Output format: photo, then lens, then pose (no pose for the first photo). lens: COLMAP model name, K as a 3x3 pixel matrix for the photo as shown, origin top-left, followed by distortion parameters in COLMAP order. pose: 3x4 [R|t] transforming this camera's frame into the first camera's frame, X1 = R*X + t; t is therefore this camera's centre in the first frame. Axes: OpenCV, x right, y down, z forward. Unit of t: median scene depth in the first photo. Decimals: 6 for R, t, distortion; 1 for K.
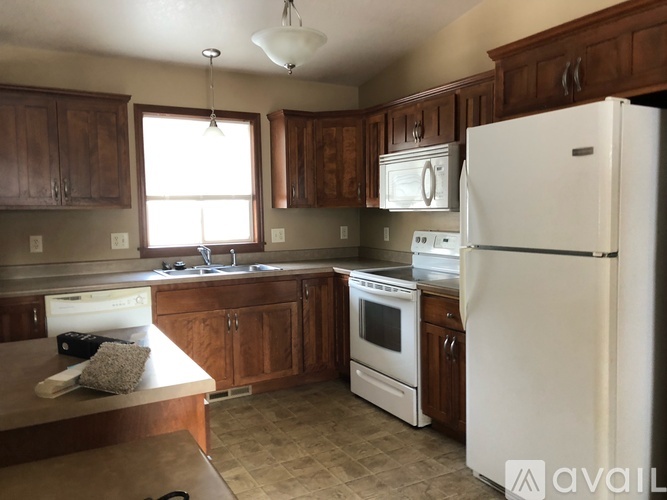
lens RADIAL K [[532.8, 0, 333.5], [0, 532.8, 250.0], [0, 0, 1]] dist [0.009969, -0.008545]
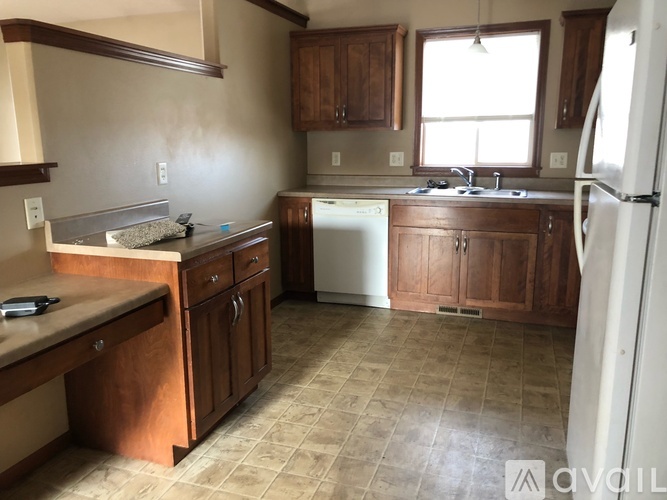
lens RADIAL K [[532.8, 0, 333.5], [0, 532.8, 250.0], [0, 0, 1]] dist [0.009969, -0.008545]
pose [[0.666486, 0.163321, -0.727408, 0.371274], [-0.058361, 0.984145, 0.167492, -0.008426], [0.743230, -0.069179, 0.665450, 0.132162]]
